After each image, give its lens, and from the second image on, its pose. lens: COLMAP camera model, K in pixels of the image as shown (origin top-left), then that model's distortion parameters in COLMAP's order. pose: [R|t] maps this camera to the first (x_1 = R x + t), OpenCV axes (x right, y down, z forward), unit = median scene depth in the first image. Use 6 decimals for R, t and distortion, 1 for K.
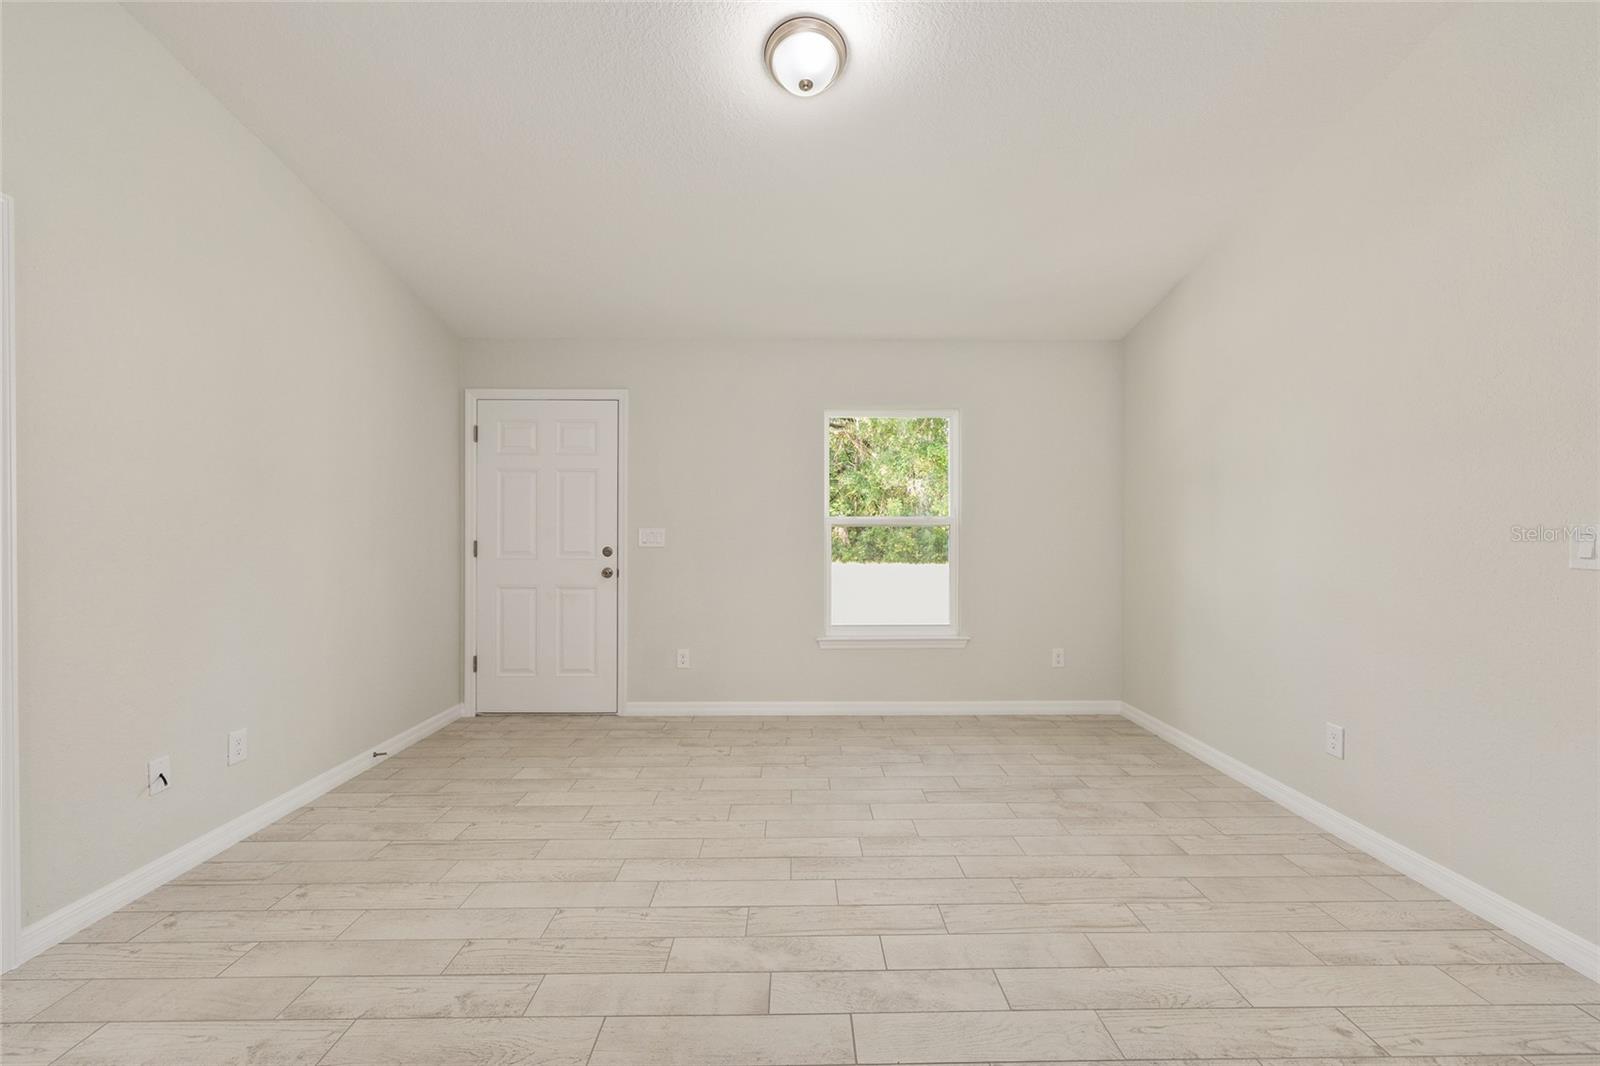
lens RADIAL K [[641.6, 0, 799.0], [0, 641.6, 532.6], [0, 0, 1]] dist [-0.004762, 0.002535]
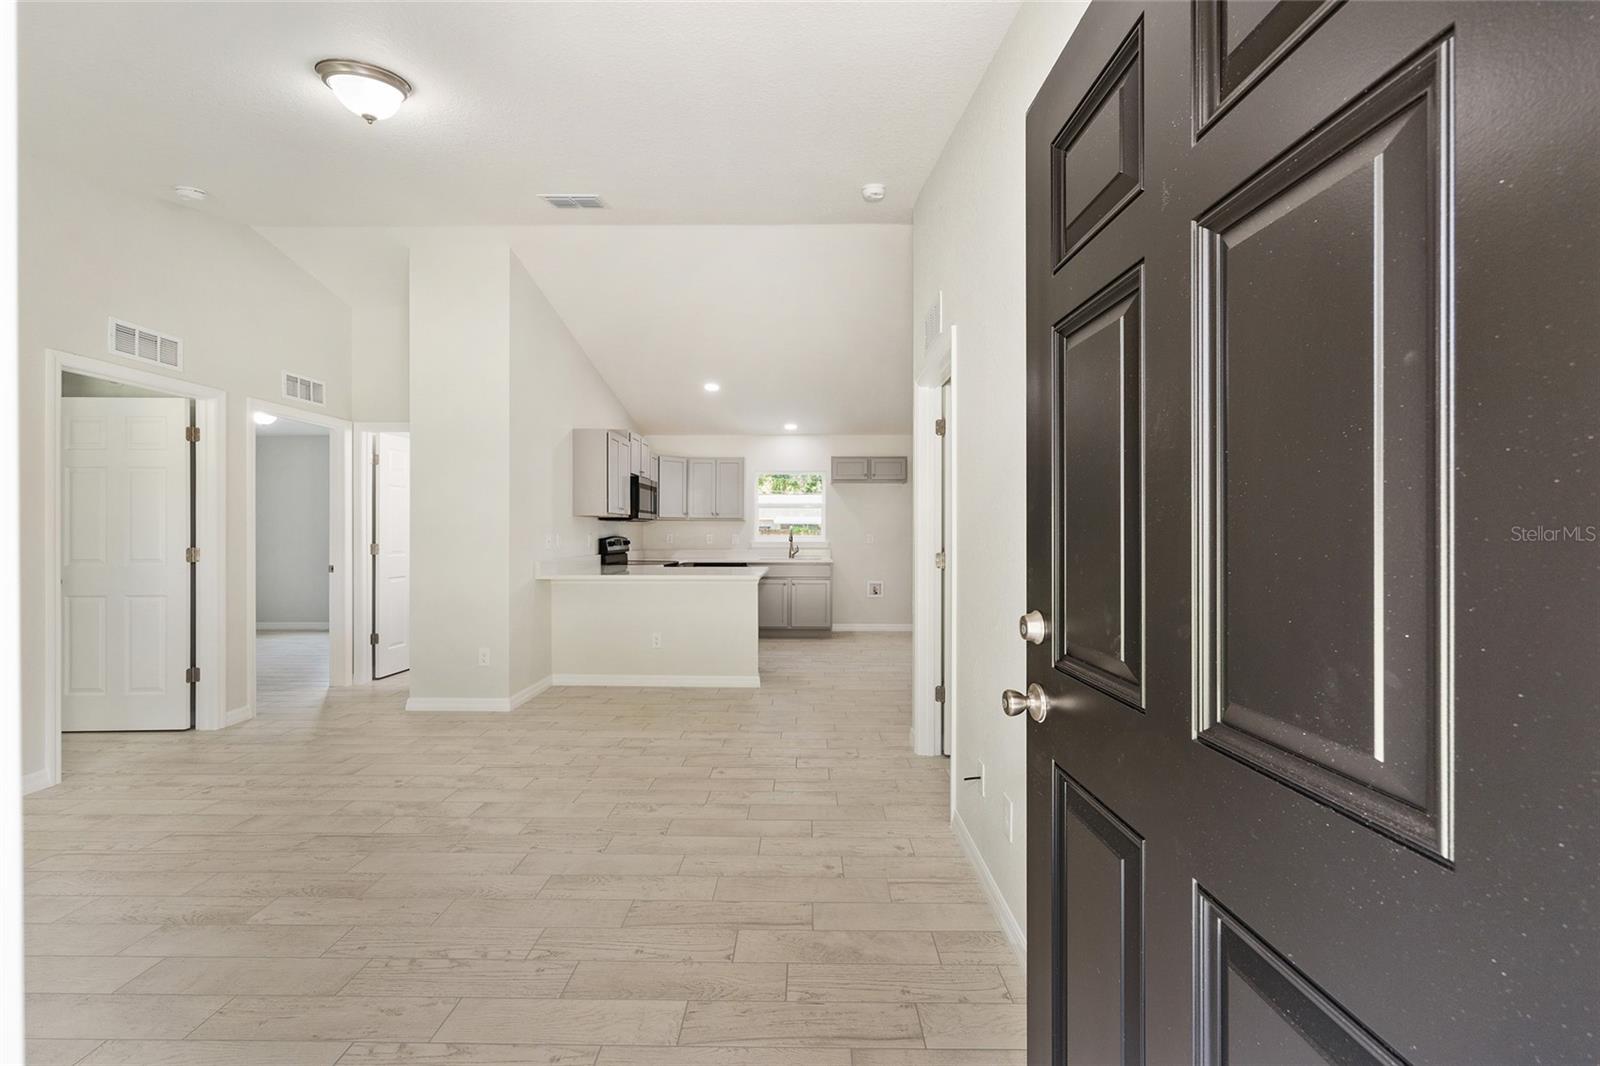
lens RADIAL K [[641.6, 0, 804.1], [0, 641.6, 530.2], [0, 0, 1]] dist [-0.004762, 0.002535]
pose [[-0.999880, -0.002497, 0.015306, -0.433198], [-0.002474, 0.999996, 0.001471, -0.017699], [-0.015310, 0.001433, -0.999882, 1.234700]]
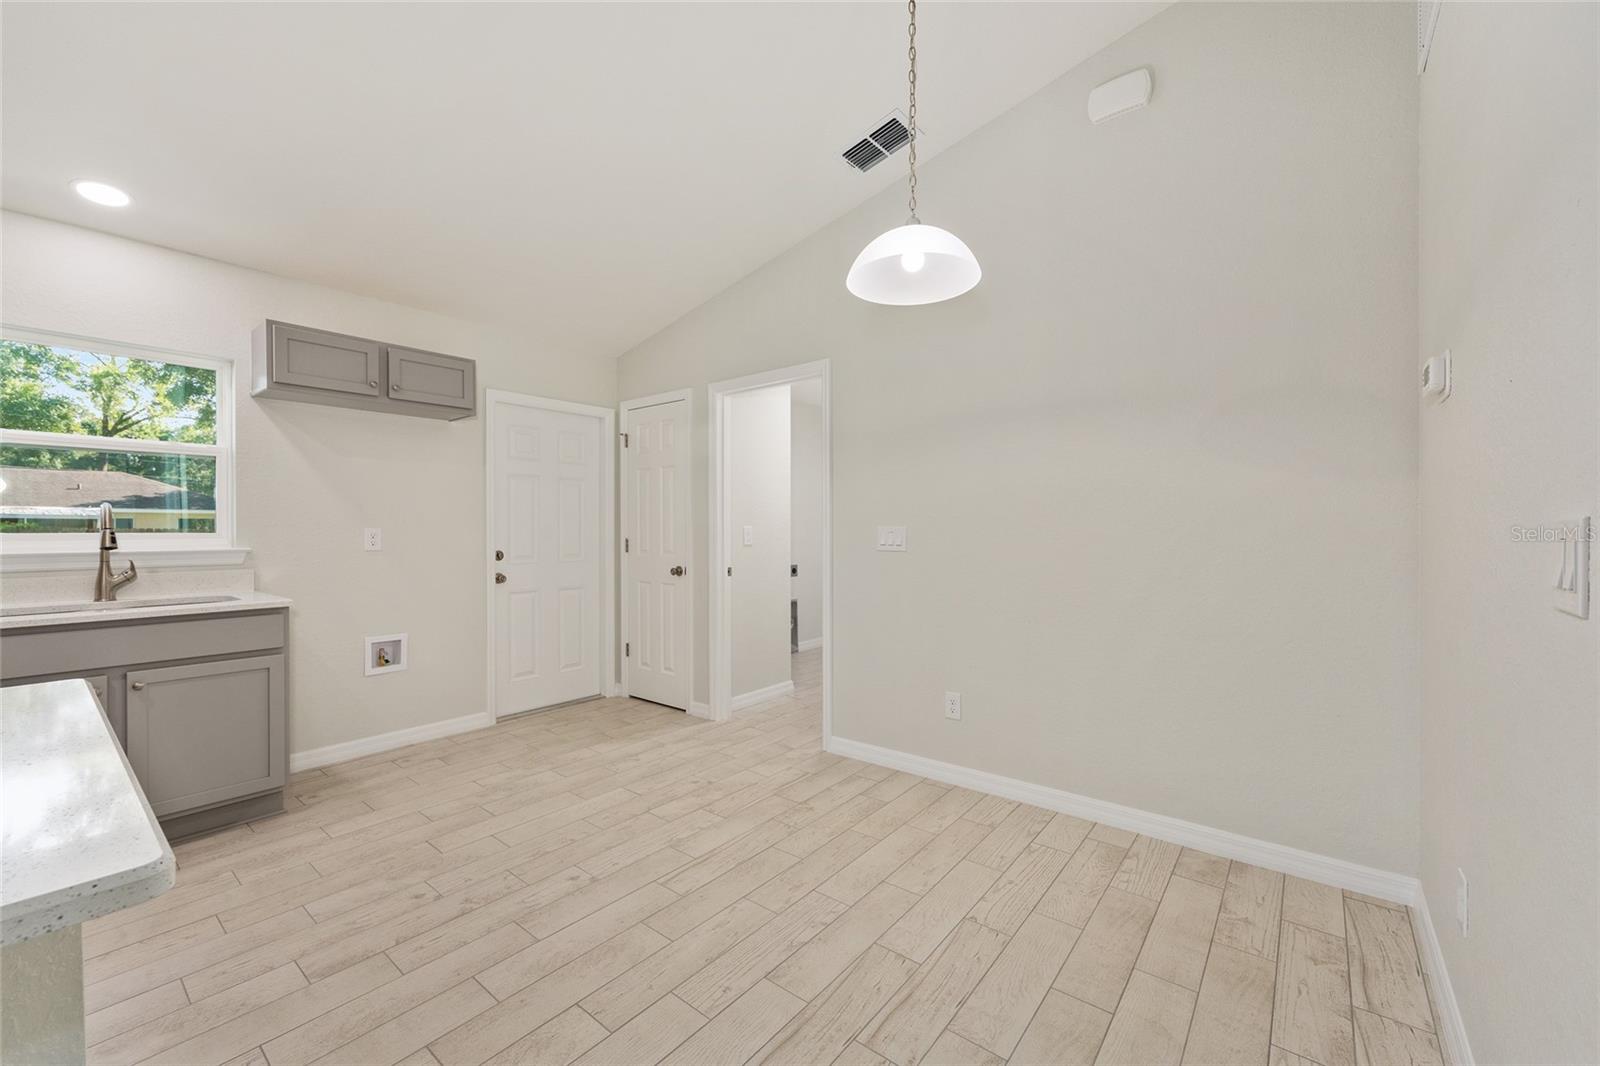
lens RADIAL K [[641.6, 0, 802.1], [0, 641.6, 535.8], [0, 0, 1]] dist [-0.004762, 0.002535]
pose [[-0.635271, 0.011340, -0.772206, -0.297083], [0.002094, 0.999914, 0.012961, -0.002068], [0.772287, 0.006616, -0.635240, 0.123433]]
